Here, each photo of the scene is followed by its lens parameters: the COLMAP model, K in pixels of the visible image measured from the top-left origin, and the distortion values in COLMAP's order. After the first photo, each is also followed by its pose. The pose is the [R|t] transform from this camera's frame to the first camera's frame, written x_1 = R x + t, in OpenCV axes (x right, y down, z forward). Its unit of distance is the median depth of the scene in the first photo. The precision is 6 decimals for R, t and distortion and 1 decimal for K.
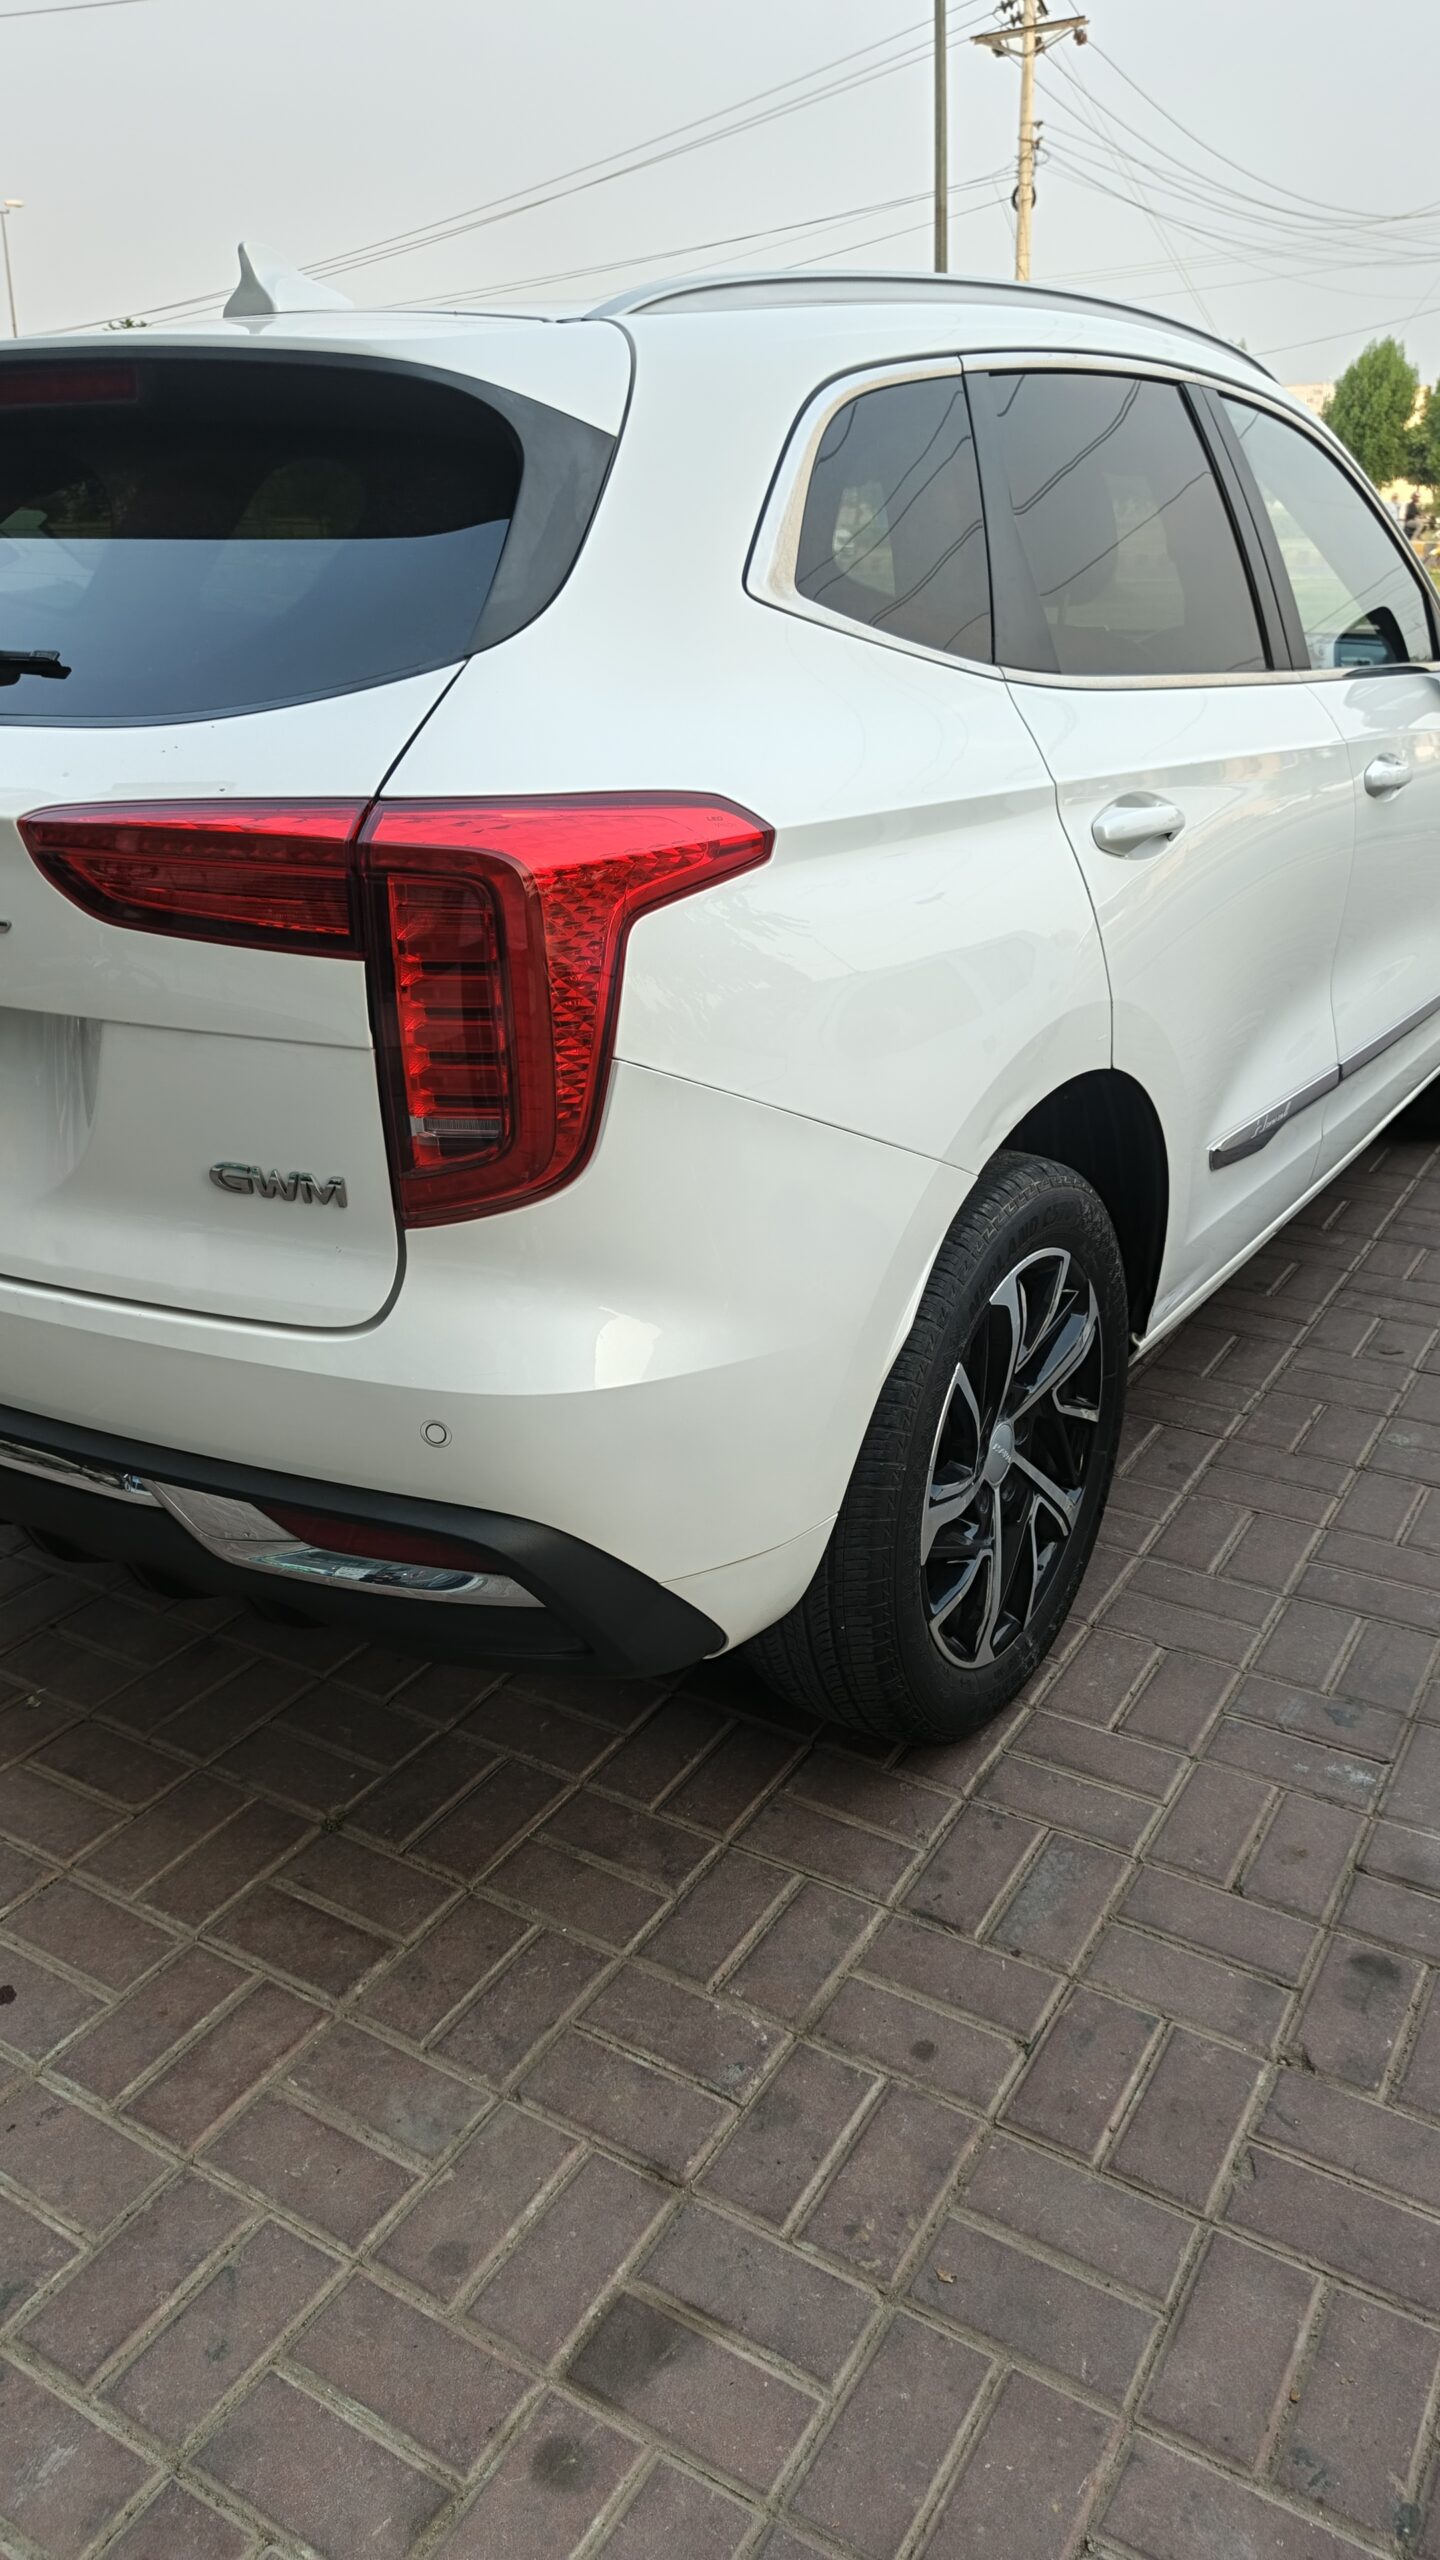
lens RADIAL K [[1784.5, 0, 734.6], [0, 1784.5, 1269.4], [0, 0, 1]] dist [0.030848, -0.043465]
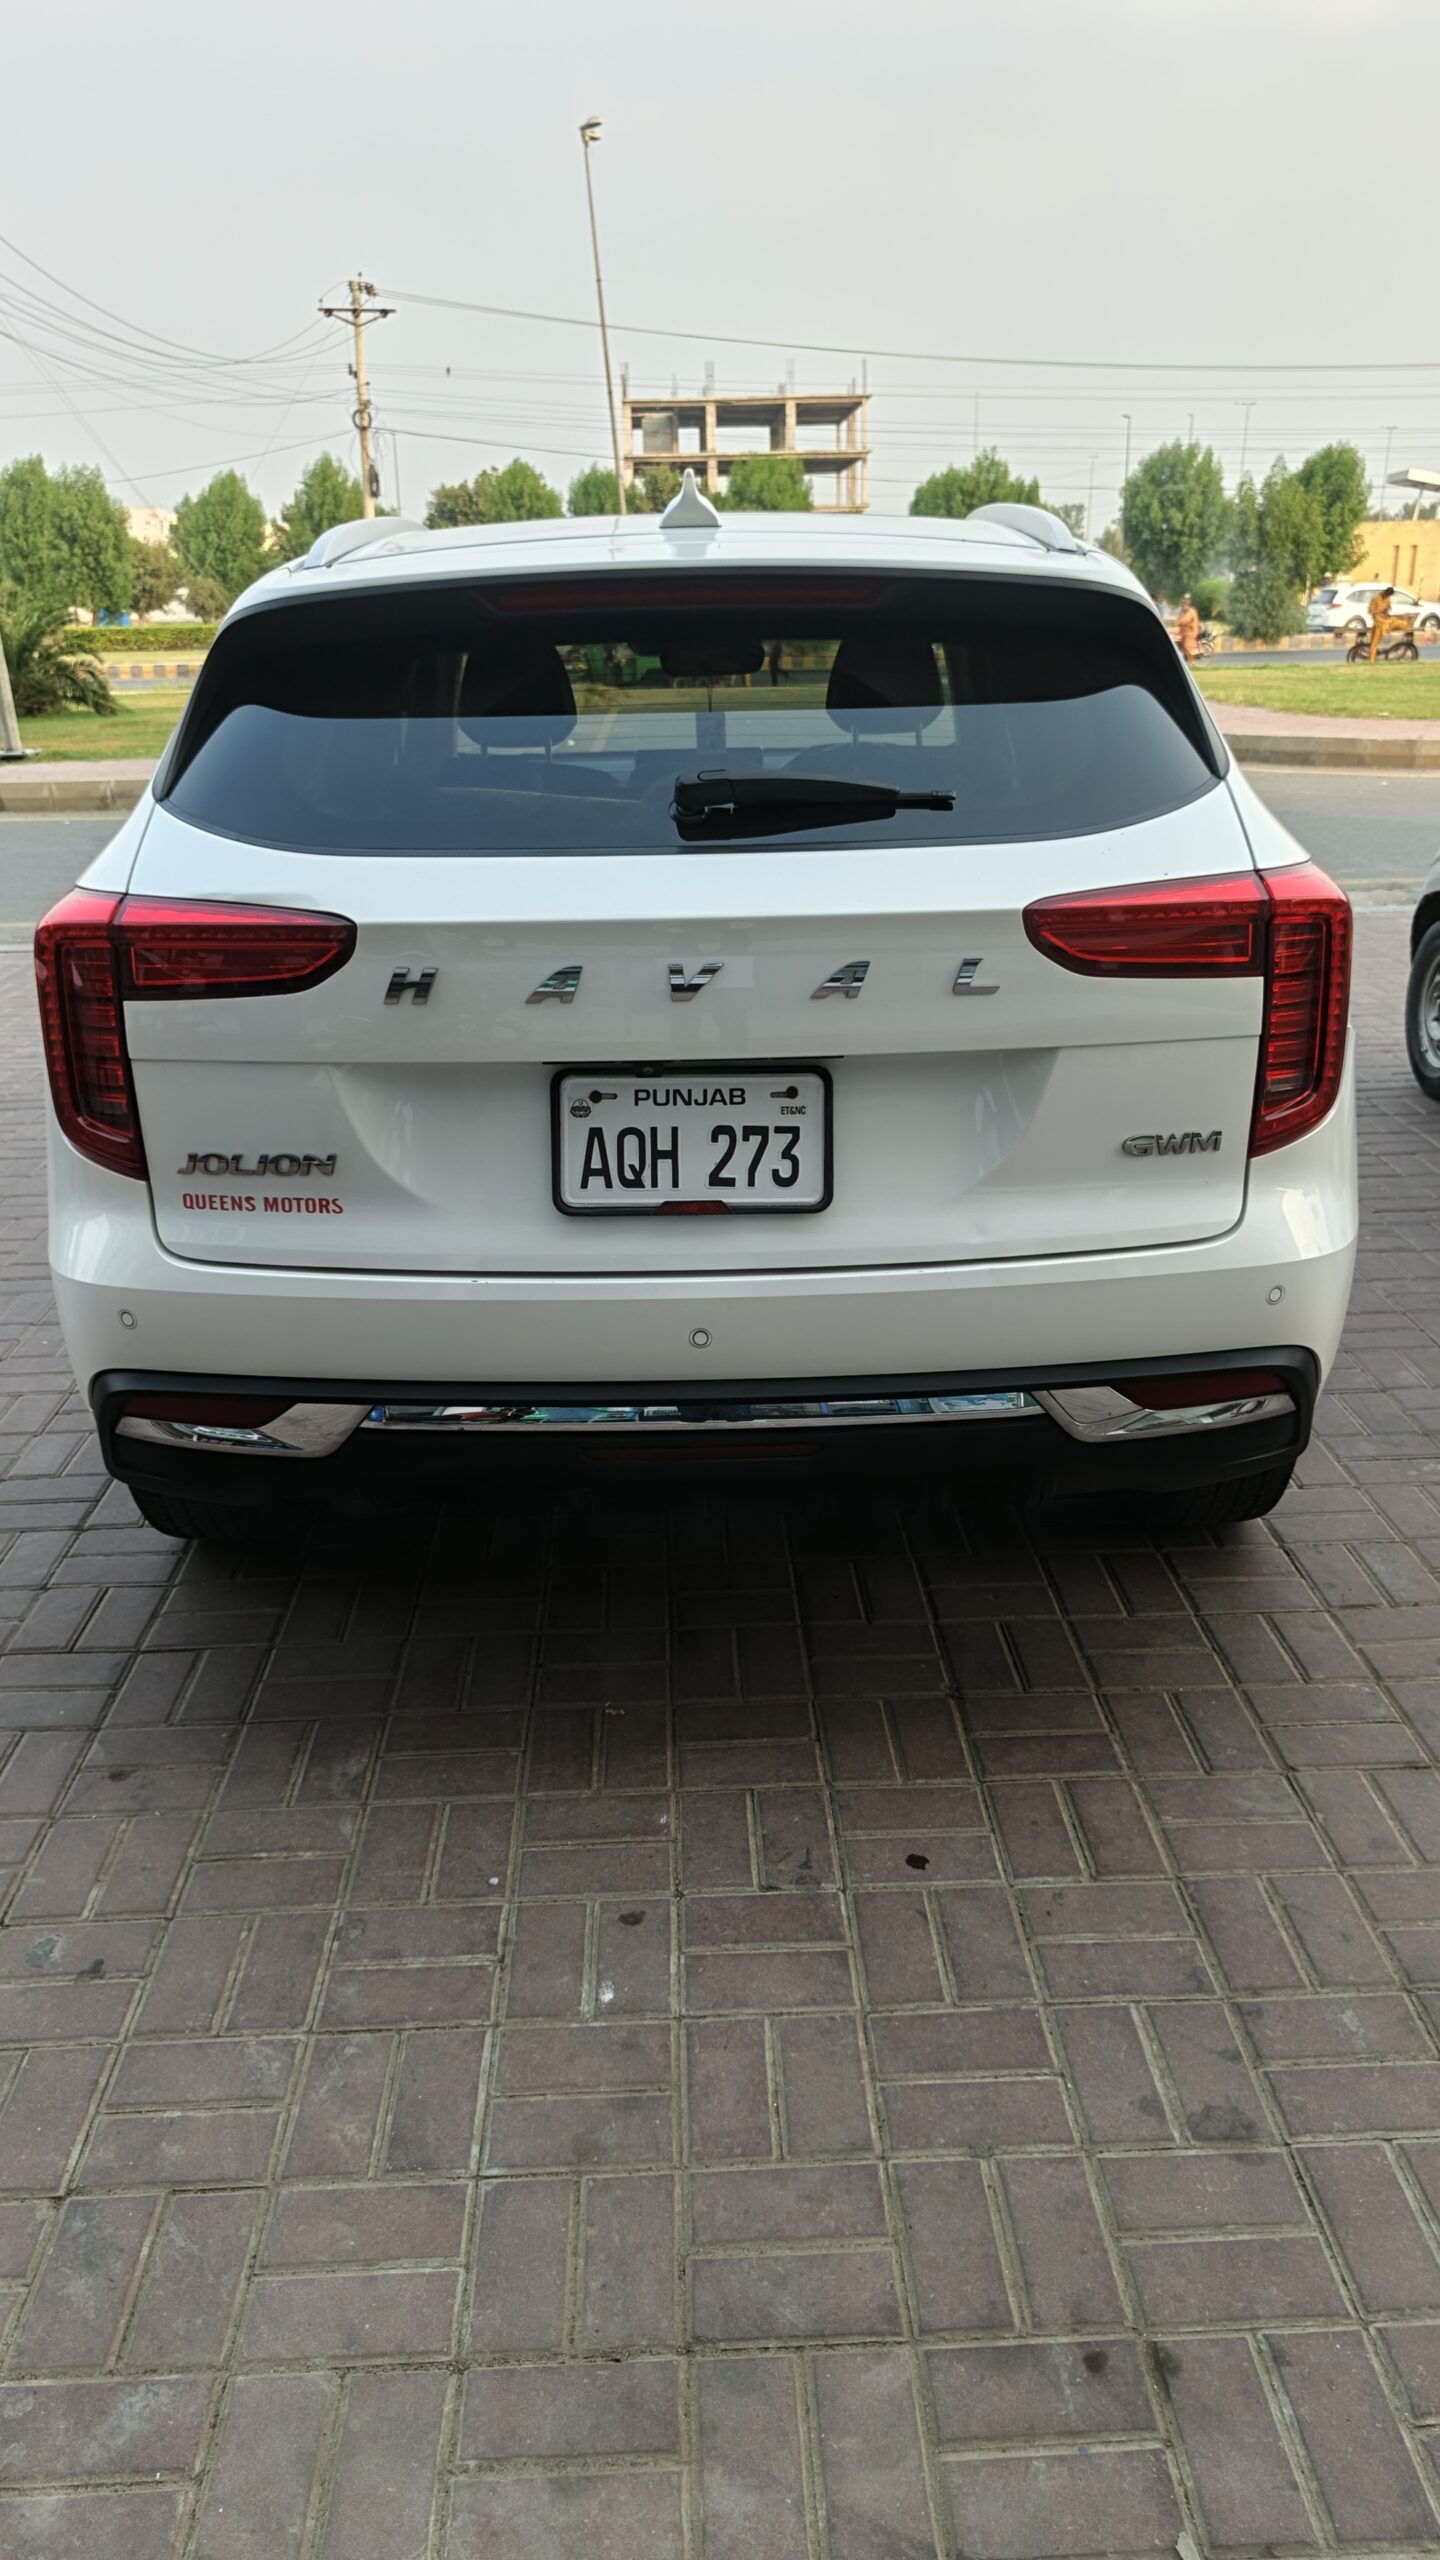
lens RADIAL K [[1784.5, 0, 709.6], [0, 1784.5, 1266.7], [0, 0, 1]] dist [0.030848, -0.043465]
pose [[0.839514, -0.183780, 0.511313, -1.074799], [0.213127, 0.977024, 0.001240, -0.025902], [-0.499793, 0.107934, 0.859394, -0.031687]]
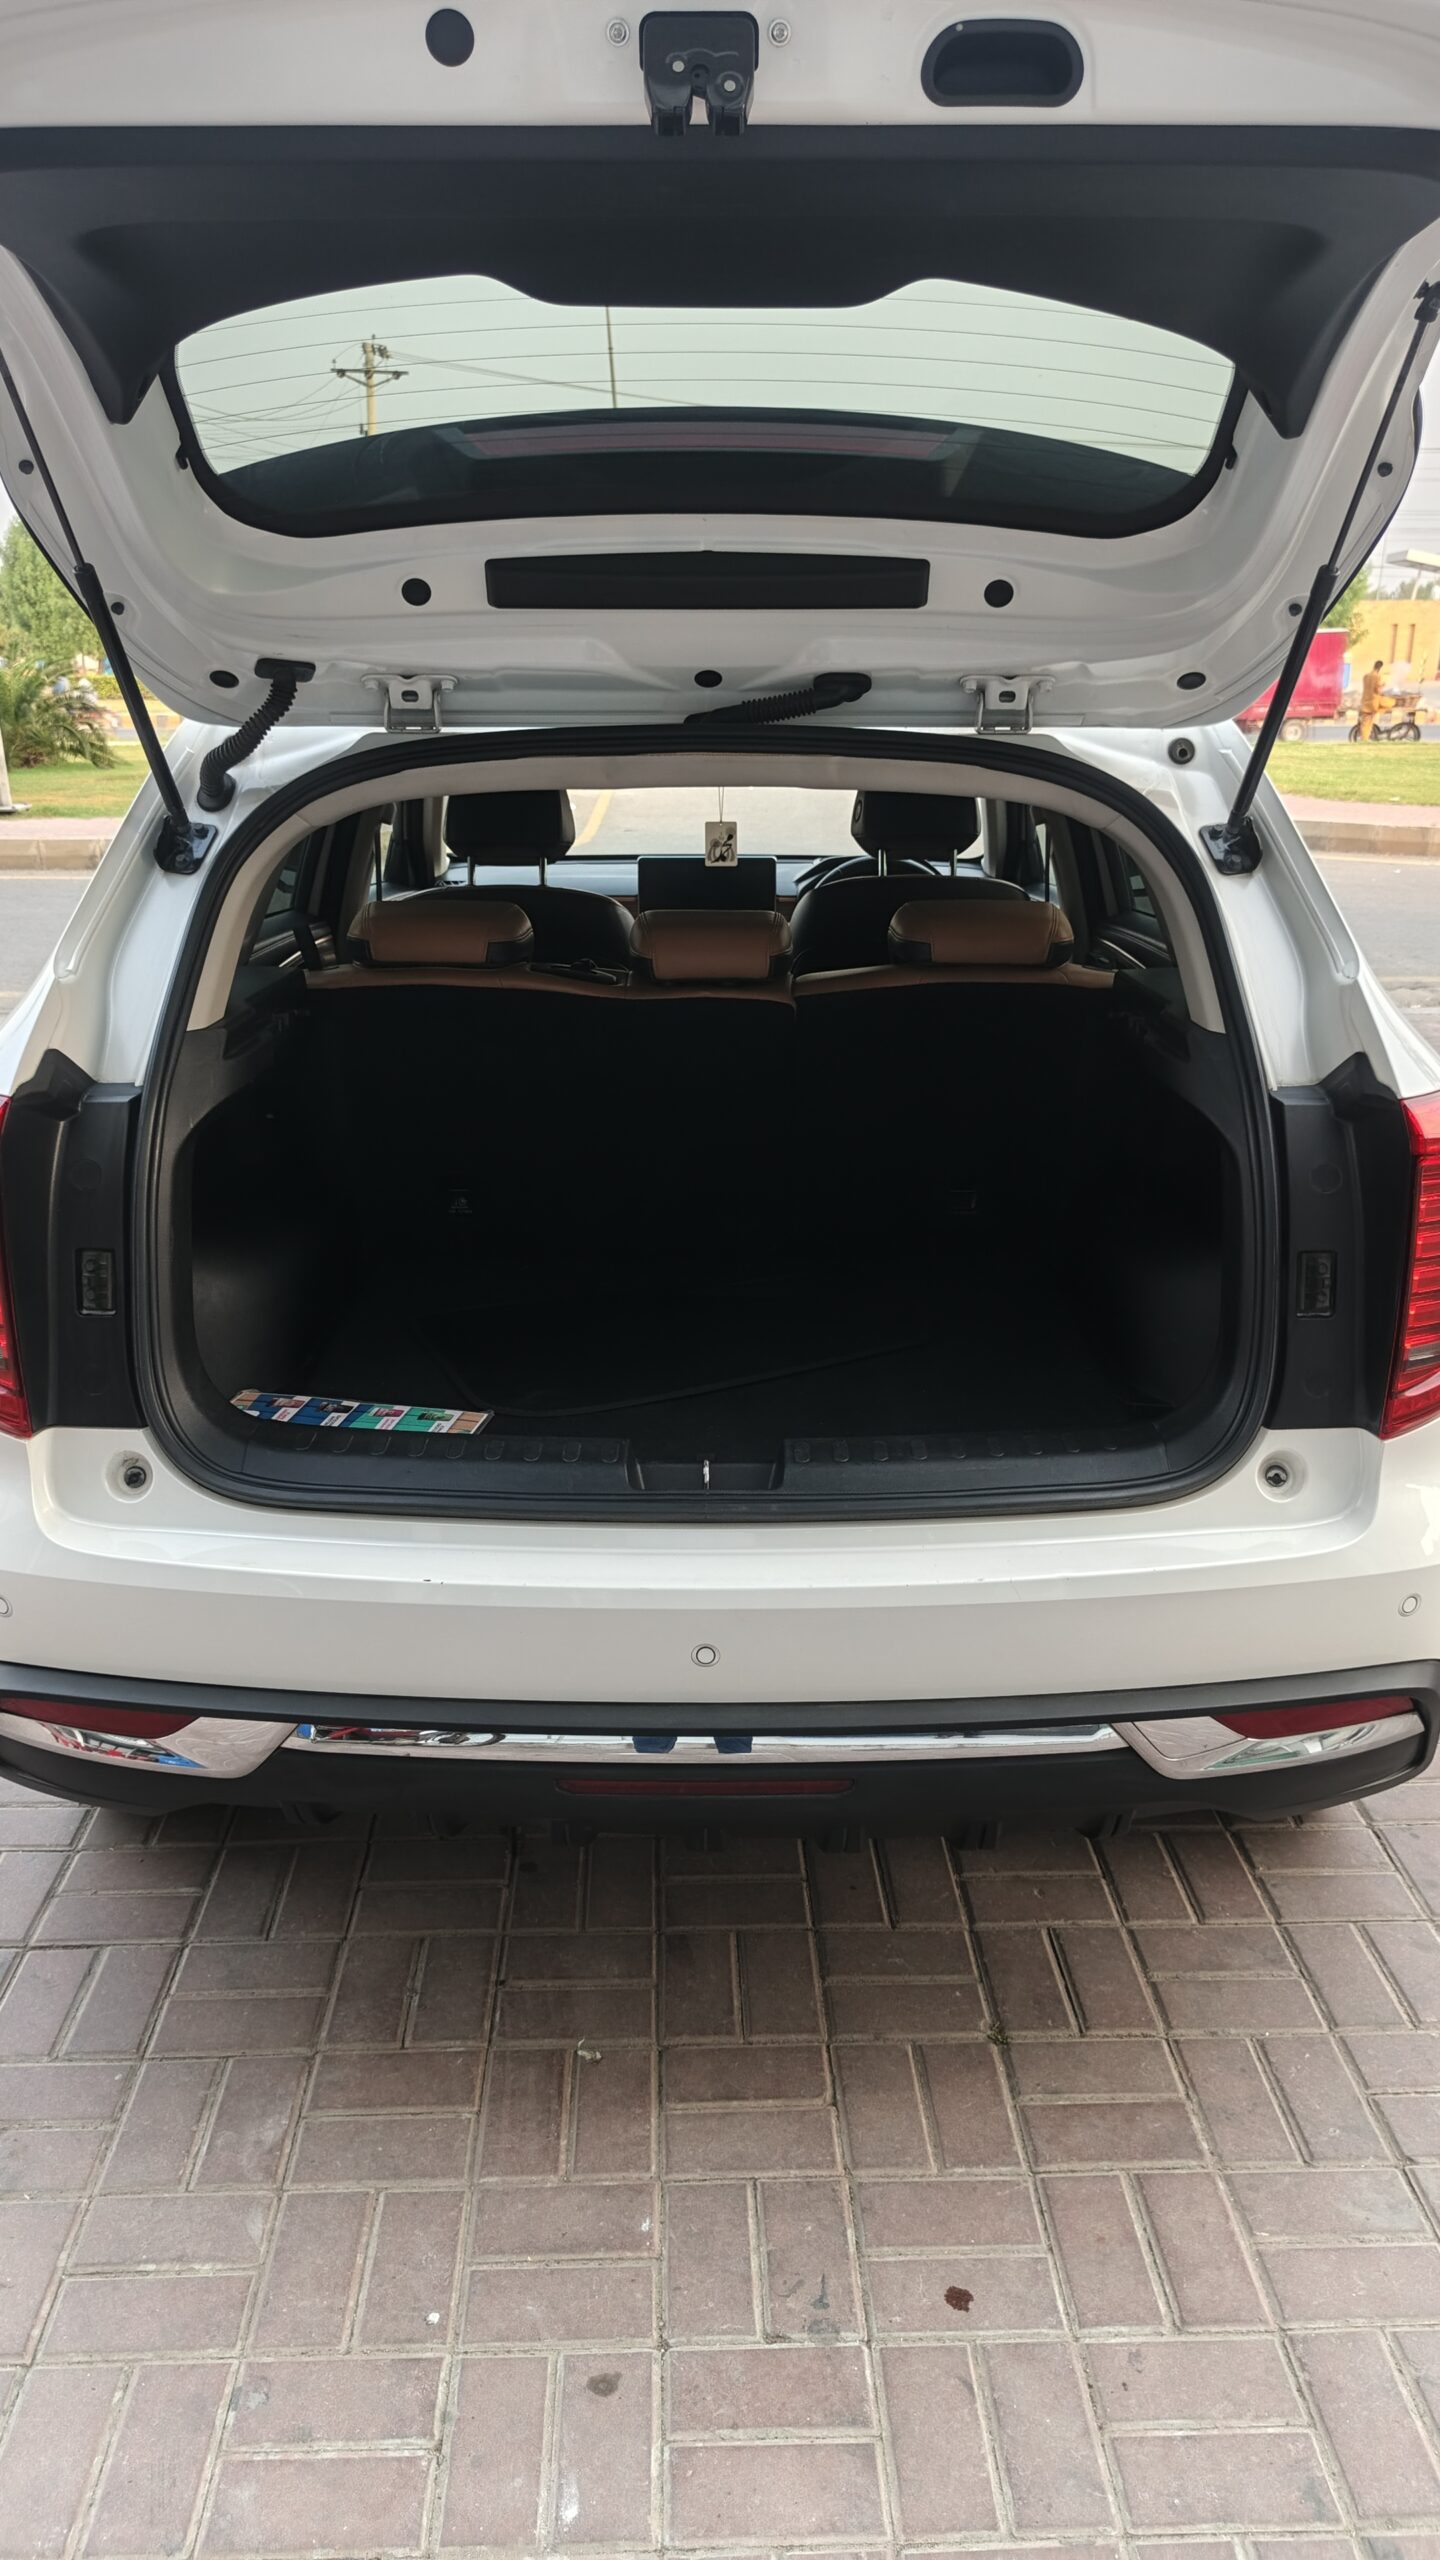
lens RADIAL K [[1784.5, 0, 707.5], [0, 1784.5, 1265.8], [0, 0, 1]] dist [0.030848, -0.043465]
pose [[0.840675, -0.150267, 0.520274, -0.951203], [0.192322, 0.980948, -0.027439, -0.155706], [-0.506239, 0.123128, 0.853558, 0.147199]]
